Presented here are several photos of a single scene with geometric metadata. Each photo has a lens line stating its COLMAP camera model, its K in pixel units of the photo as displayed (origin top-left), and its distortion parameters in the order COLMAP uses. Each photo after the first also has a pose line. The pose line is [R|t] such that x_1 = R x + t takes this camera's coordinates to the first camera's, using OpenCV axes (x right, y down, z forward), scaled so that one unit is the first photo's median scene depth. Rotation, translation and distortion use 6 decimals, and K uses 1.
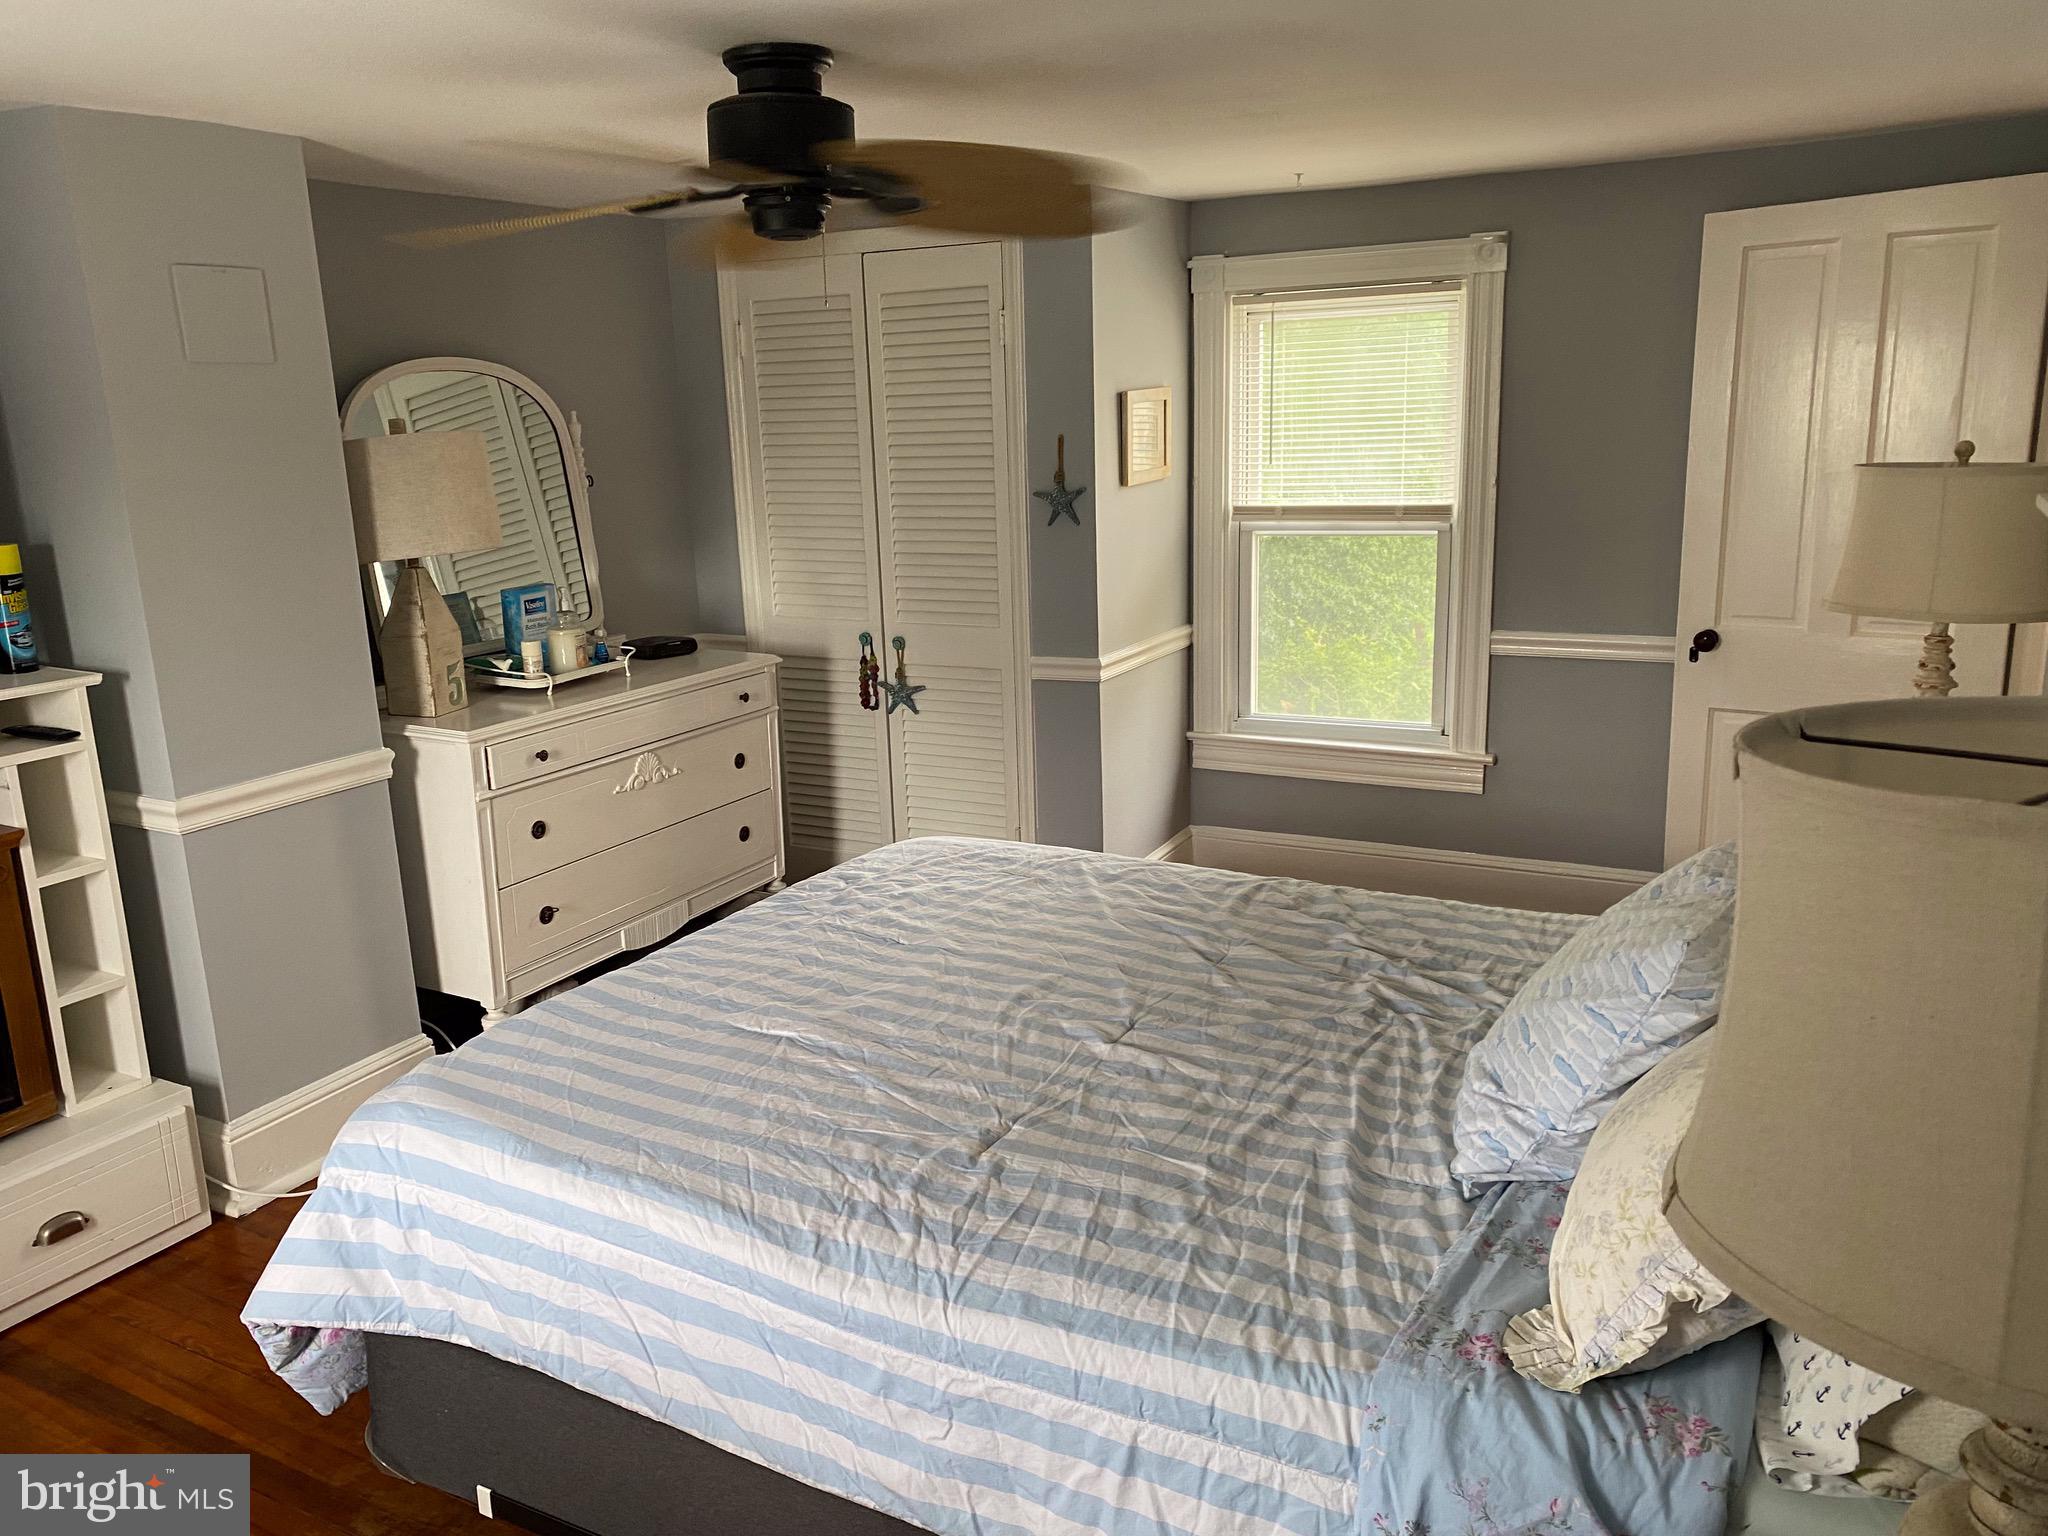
lens RADIAL K [[1561.8, 0, 1024.0], [0, 1561.8, 768.0], [0, 0, 1]] dist [-0.011925, -0.006020]
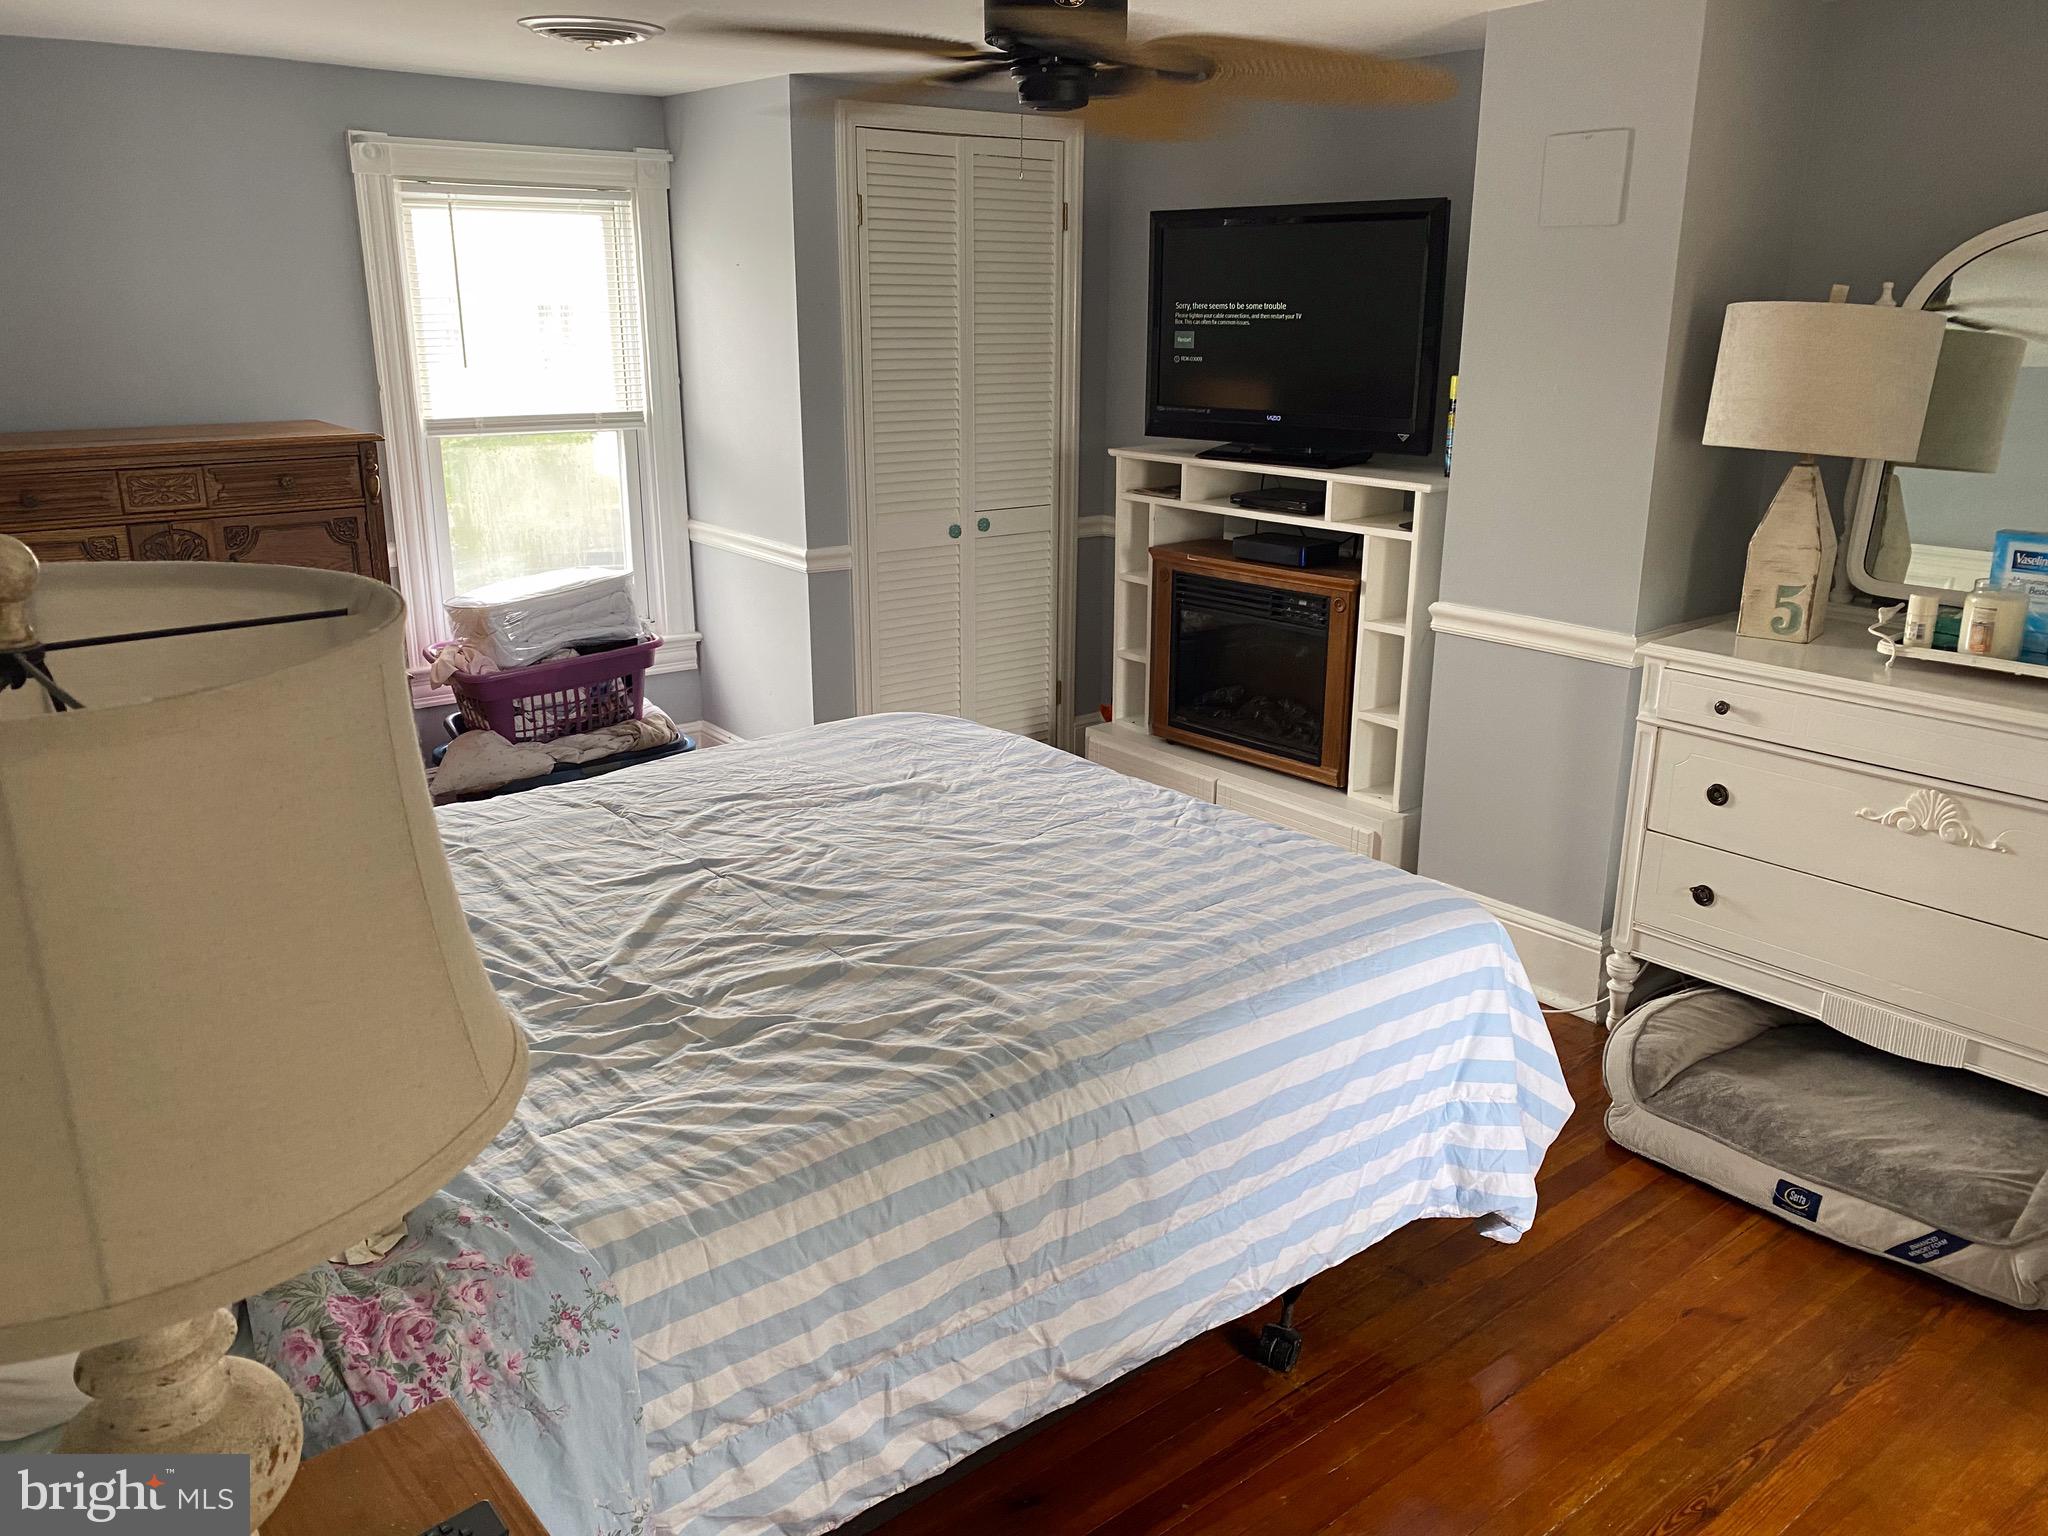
lens RADIAL K [[1561.8, 0, 1024.0], [0, 1561.8, 768.0], [0, 0, 1]] dist [-0.011925, -0.006020]
pose [[-0.386114, 0.293556, -0.874495, 0.549755], [-0.201551, 0.898258, 0.390524, -0.221728], [0.900163, 0.327042, -0.287663, 0.901303]]
